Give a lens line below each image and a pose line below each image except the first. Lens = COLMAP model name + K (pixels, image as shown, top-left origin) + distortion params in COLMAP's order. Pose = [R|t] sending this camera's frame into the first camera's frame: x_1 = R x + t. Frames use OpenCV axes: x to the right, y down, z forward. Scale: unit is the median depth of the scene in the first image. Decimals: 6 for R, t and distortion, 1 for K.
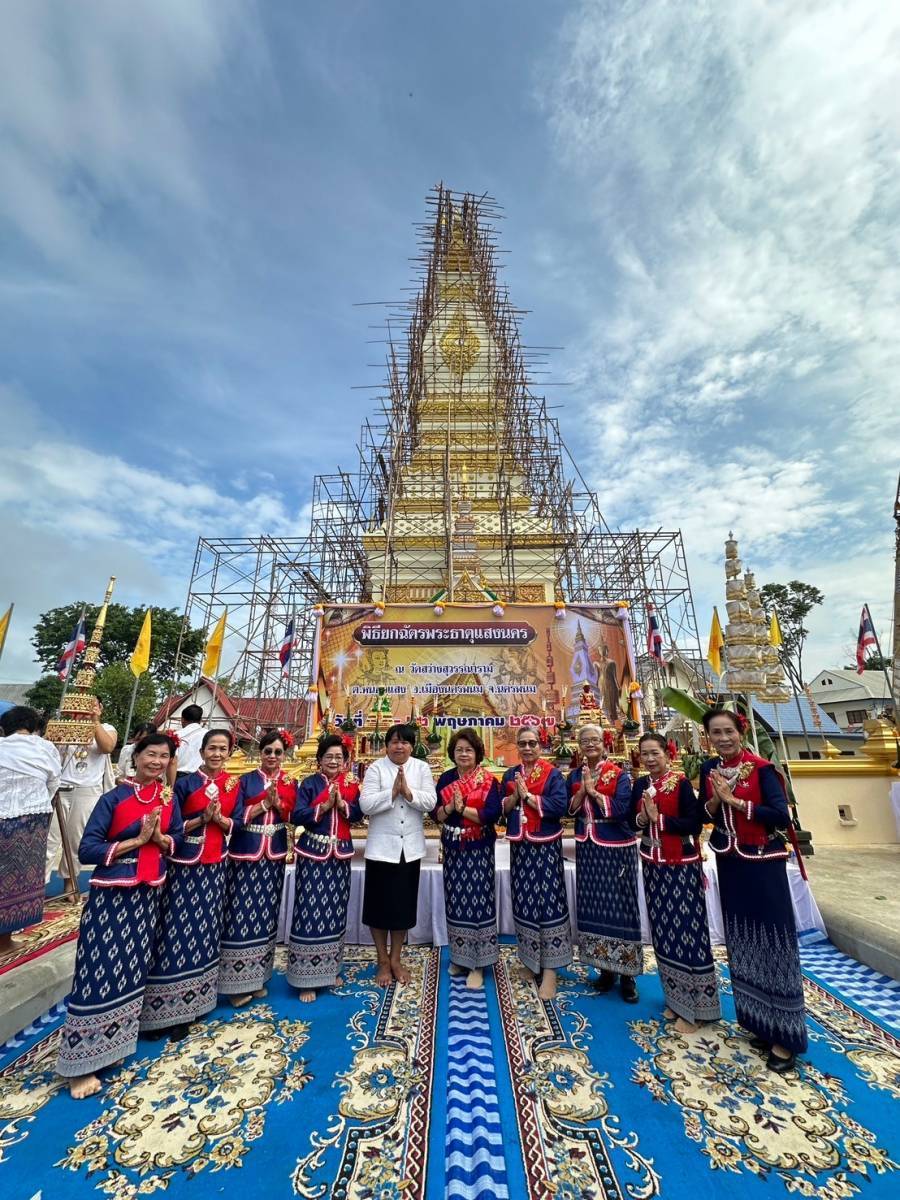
lens RADIAL K [[475.8, 0, 450.0], [0, 475.8, 600.0], [0, 0, 1]] dist [0.000543, -0.000050]
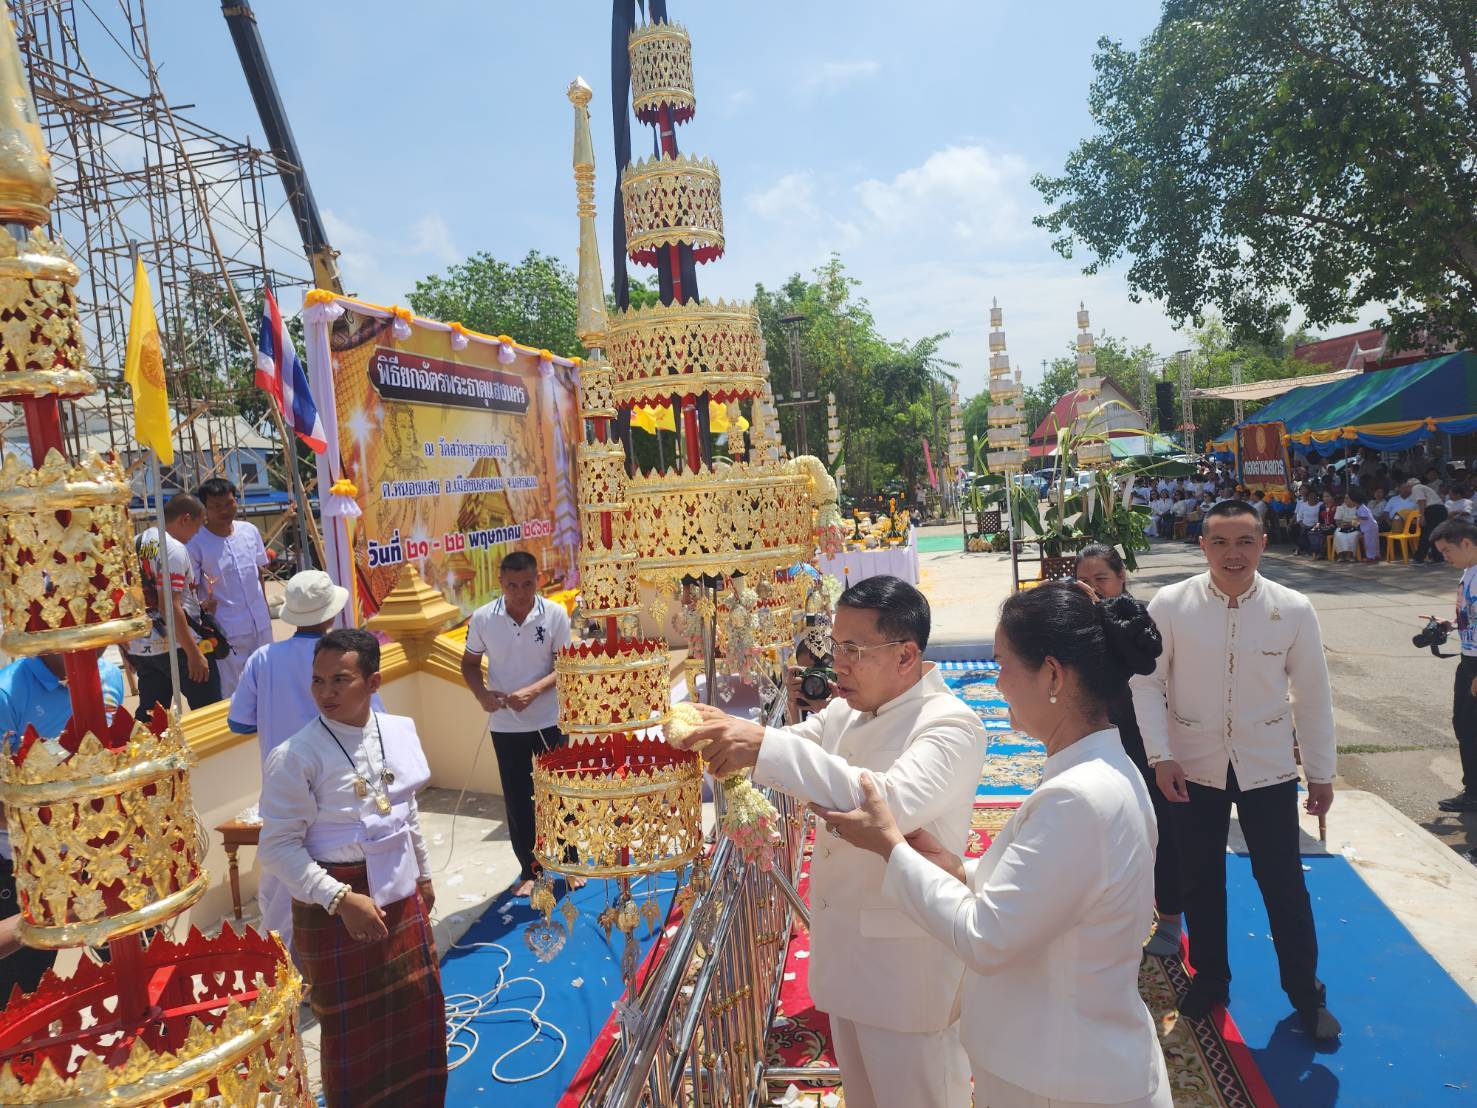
lens RADIAL K [[983.4, 0, 738.5], [0, 983.4, 554.0], [0, 0, 1]] dist [0.005260, -0.002285]
pose [[0.197229, -0.091626, 0.976066, -1.085319], [-0.223666, 0.965159, 0.135797, 0.032725], [-0.954502, -0.245096, 0.169864, 0.450465]]
